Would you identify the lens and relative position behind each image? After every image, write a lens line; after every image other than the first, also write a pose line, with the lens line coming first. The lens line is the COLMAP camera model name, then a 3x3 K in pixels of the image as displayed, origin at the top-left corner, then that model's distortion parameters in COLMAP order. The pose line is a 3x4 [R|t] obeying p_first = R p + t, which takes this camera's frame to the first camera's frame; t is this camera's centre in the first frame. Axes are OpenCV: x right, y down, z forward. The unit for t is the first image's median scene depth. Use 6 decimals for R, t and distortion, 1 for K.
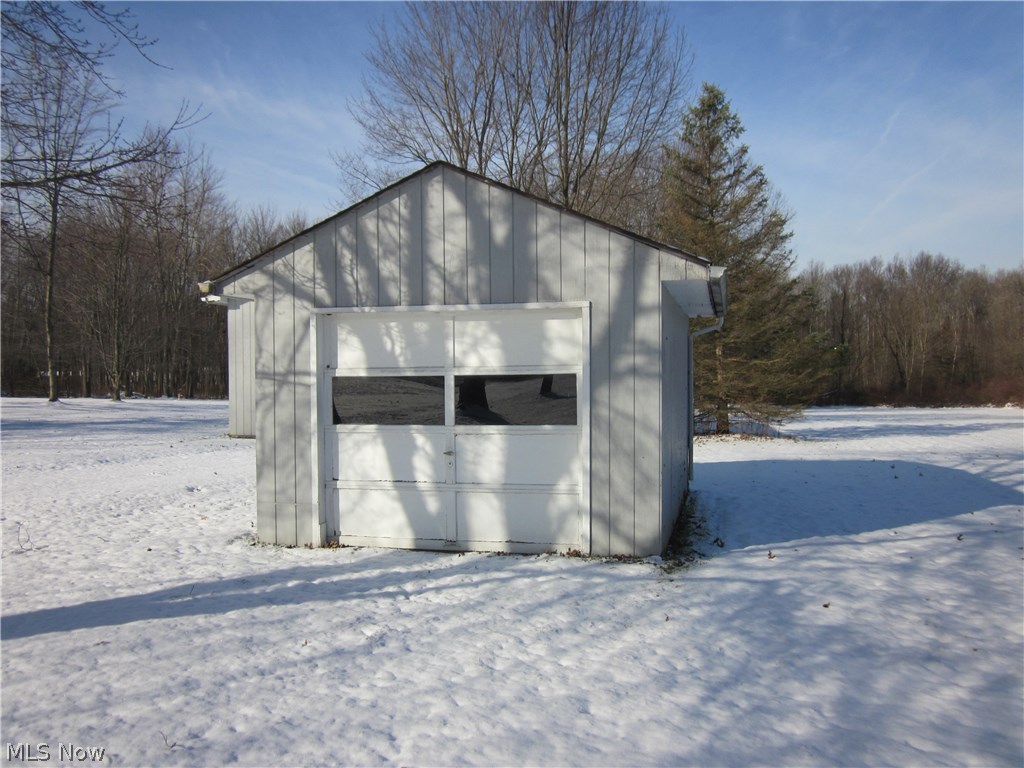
lens RADIAL K [[857.7, 0, 512.0], [0, 857.7, 384.0], [0, 0, 1]] dist [-0.033722, 0.005993]
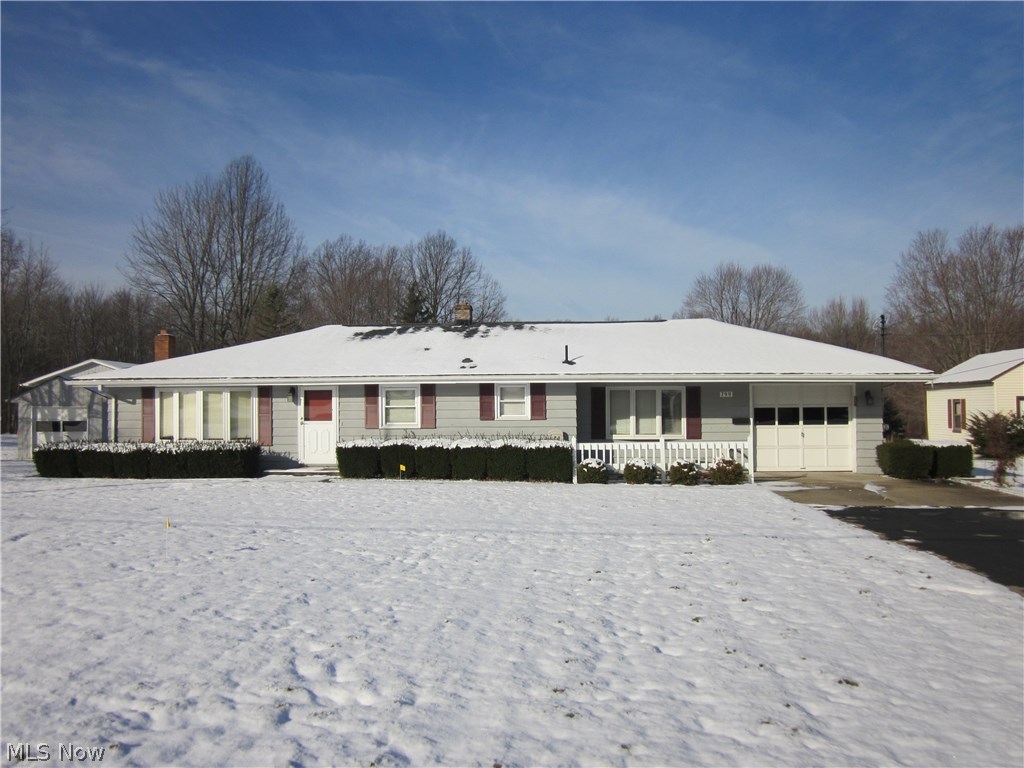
lens RADIAL K [[857.7, 0, 512.0], [0, 857.7, 384.0], [0, 0, 1]] dist [-0.033722, 0.005993]
pose [[0.989559, 0.008435, 0.143883, 1.686907], [-0.001864, 0.998951, -0.045745, -0.004104], [-0.144118, 0.044999, 0.988537, -3.918250]]
